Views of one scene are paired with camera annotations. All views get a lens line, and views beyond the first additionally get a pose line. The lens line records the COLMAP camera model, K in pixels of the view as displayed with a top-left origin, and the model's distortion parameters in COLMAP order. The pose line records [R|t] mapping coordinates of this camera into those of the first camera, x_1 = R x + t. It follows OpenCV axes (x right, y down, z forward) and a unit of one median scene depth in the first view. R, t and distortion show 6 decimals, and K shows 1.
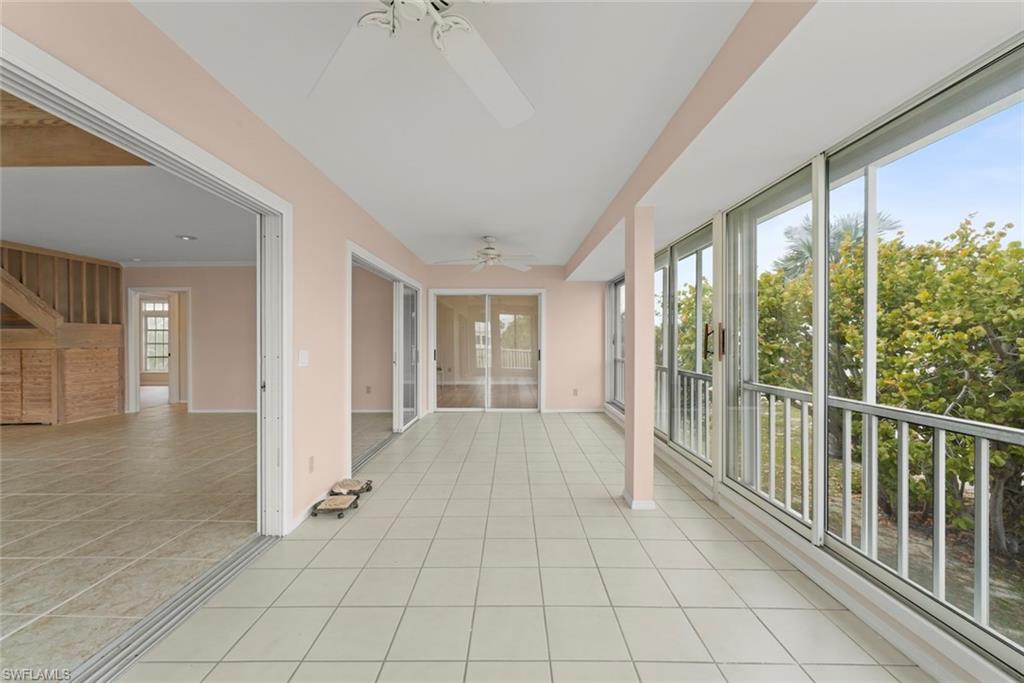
lens RADIAL K [[405.0, 0, 513.2], [0, 405.0, 344.0], [0, 0, 1]] dist [-0.000211, -0.000183]
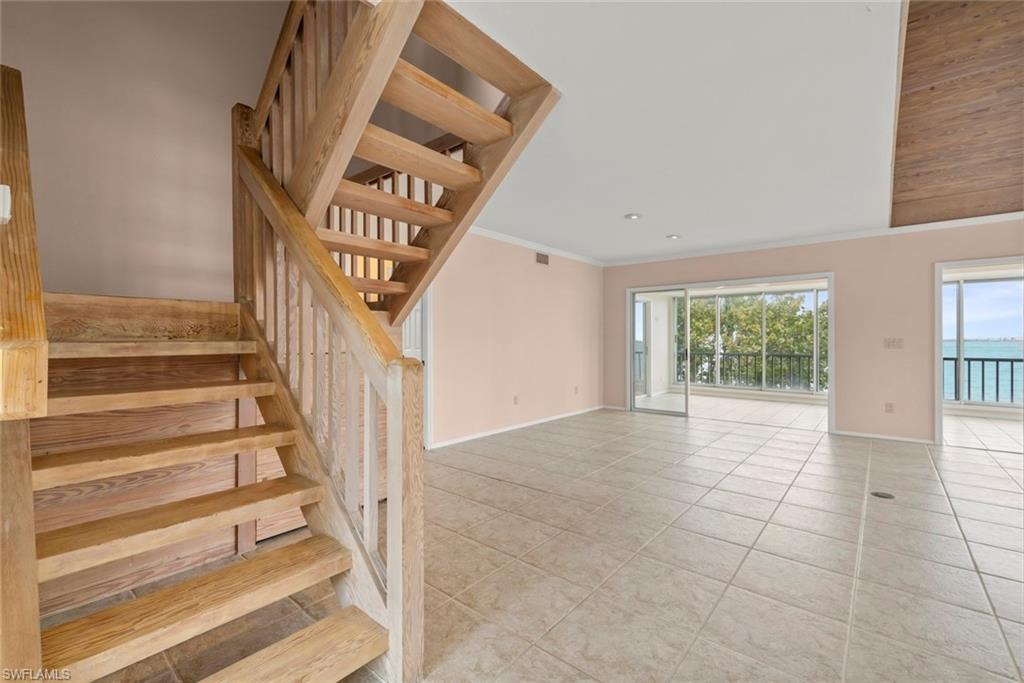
lens RADIAL K [[437.4, 0, 512.2], [0, 437.4, 338.3], [0, 0, 1]] dist [0.001331, 0.000517]
pose [[0.646543, 0.005256, 0.762860, -1.421910], [0.006282, 0.999906, -0.012214, 0.002875], [-0.762852, 0.012689, 0.646449, 0.511723]]
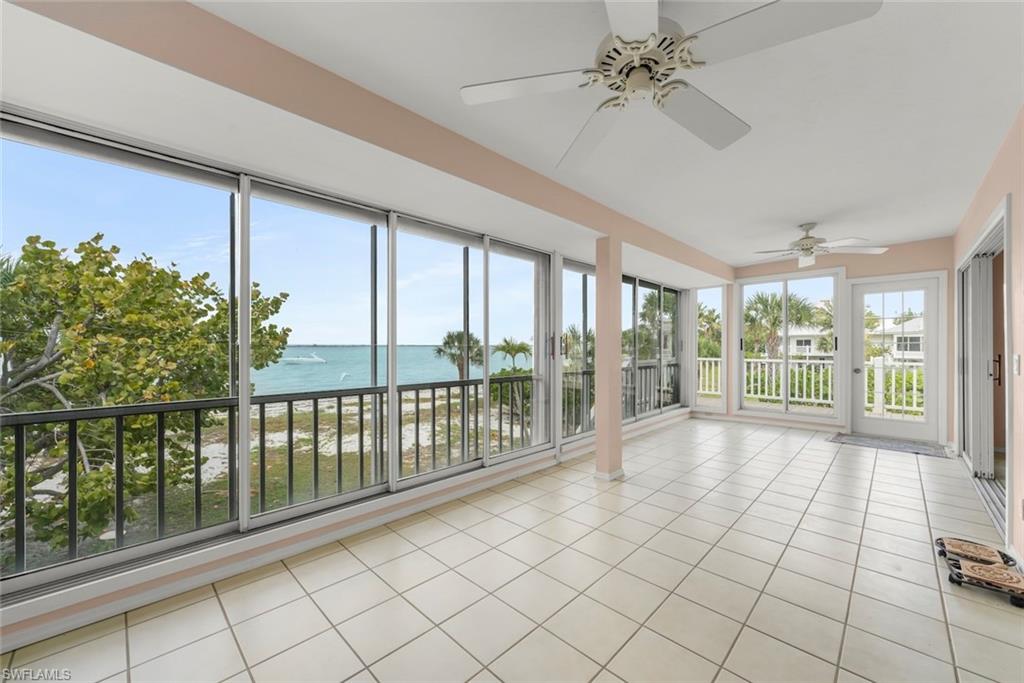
lens RADIAL K [[390.5, 0, 512.7], [0, 390.5, 346.4], [0, 0, 1]] dist [-0.001592, -0.000334]
pose [[-0.712563, 0.002350, 0.701604, -0.163535], [0.010361, 0.999921, 0.007174, -0.008705], [-0.701531, 0.012381, -0.712531, 1.058554]]
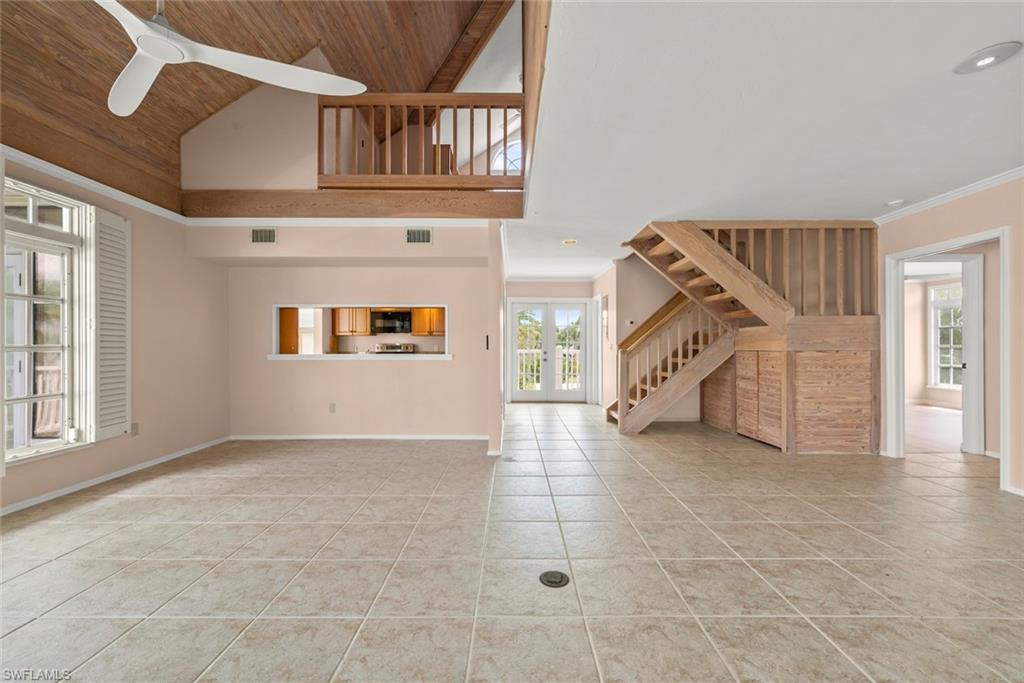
lens RADIAL K [[405.0, 0, 513.2], [0, 405.0, 344.0], [0, 0, 1]] dist [-0.000211, -0.000183]
pose [[0.001825, -0.002049, -0.999996, -0.369396], [-0.009529, 0.999952, -0.002066, 0.004503], [0.999953, 0.009533, 0.001806, 0.479148]]
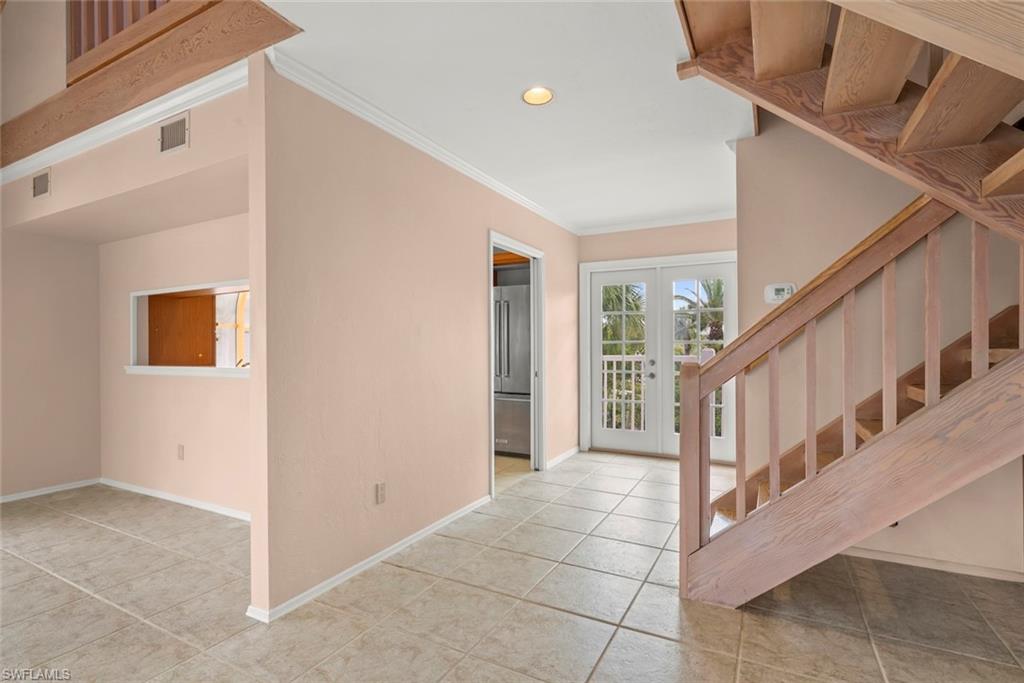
lens RADIAL K [[484.0, 0, 511.7], [0, 484.0, 342.6], [0, 0, 1]] dist [0.000798, 0.000147]
pose [[-0.471169, -0.002192, -0.882040, -0.859015], [-0.002203, 0.999997, -0.001308, -0.003398], [0.882040, 0.001327, -0.471172, 0.781021]]
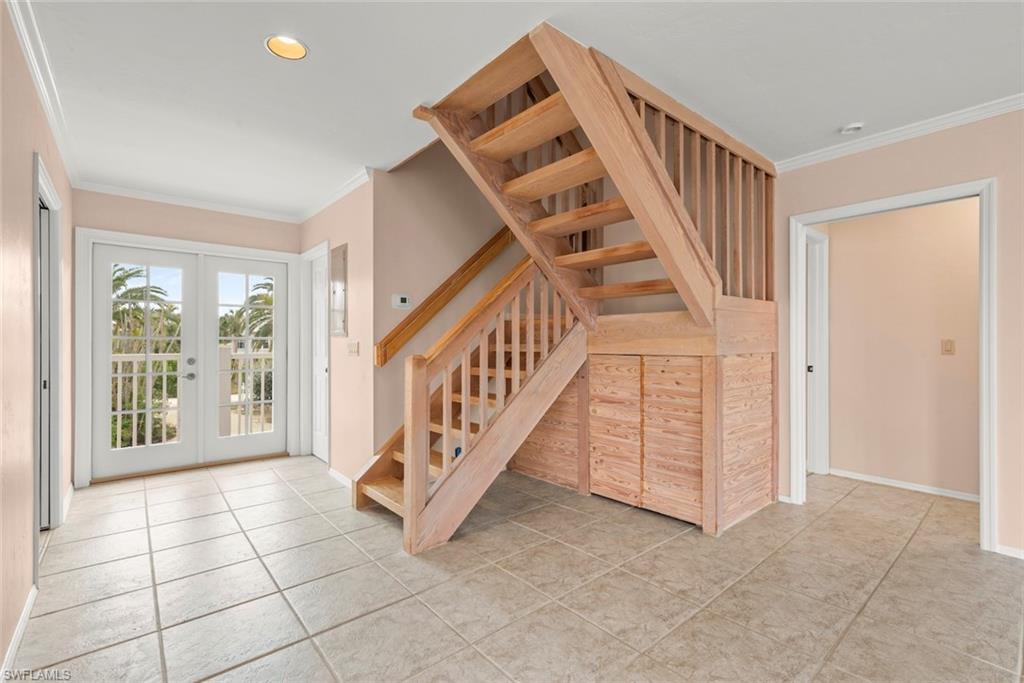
lens RADIAL K [[452.9, 0, 512.4], [0, 452.9, 340.3], [0, 0, 1]] dist [0.002848, 0.000402]
pose [[0.648158, -0.000878, -0.761505, -0.876988], [-0.006126, 0.999961, -0.006367, -0.001165], [0.761481, 0.008792, 0.648127, 0.512886]]
